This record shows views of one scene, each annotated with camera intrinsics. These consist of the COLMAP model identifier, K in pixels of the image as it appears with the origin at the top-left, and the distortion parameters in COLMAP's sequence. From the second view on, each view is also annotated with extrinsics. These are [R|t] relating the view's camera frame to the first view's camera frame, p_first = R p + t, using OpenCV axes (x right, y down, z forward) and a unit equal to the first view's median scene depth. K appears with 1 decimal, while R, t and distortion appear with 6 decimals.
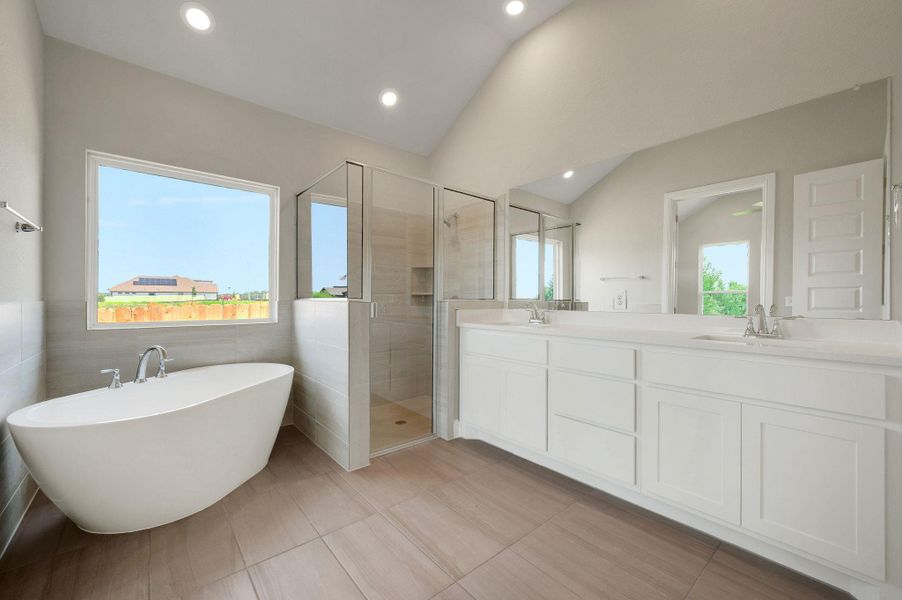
lens RADIAL K [[357.8, 0, 450.6], [0, 357.8, 301.0], [0, 0, 1]] dist [0.000396, -0.000629]
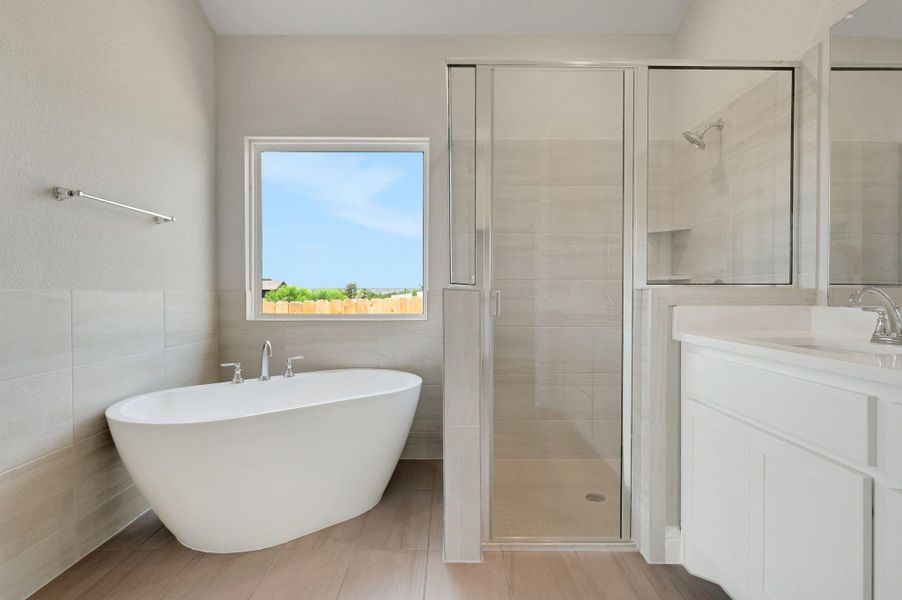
lens RADIAL K [[464.5, 0, 451.6], [0, 464.5, 298.8], [0, 0, 1]] dist [-0.001138, -0.000940]
pose [[0.767319, 0.005067, -0.641245, 0.195167], [0.000041, 0.999968, 0.007950, 0.009231], [0.641265, -0.006127, 0.767295, 0.312956]]
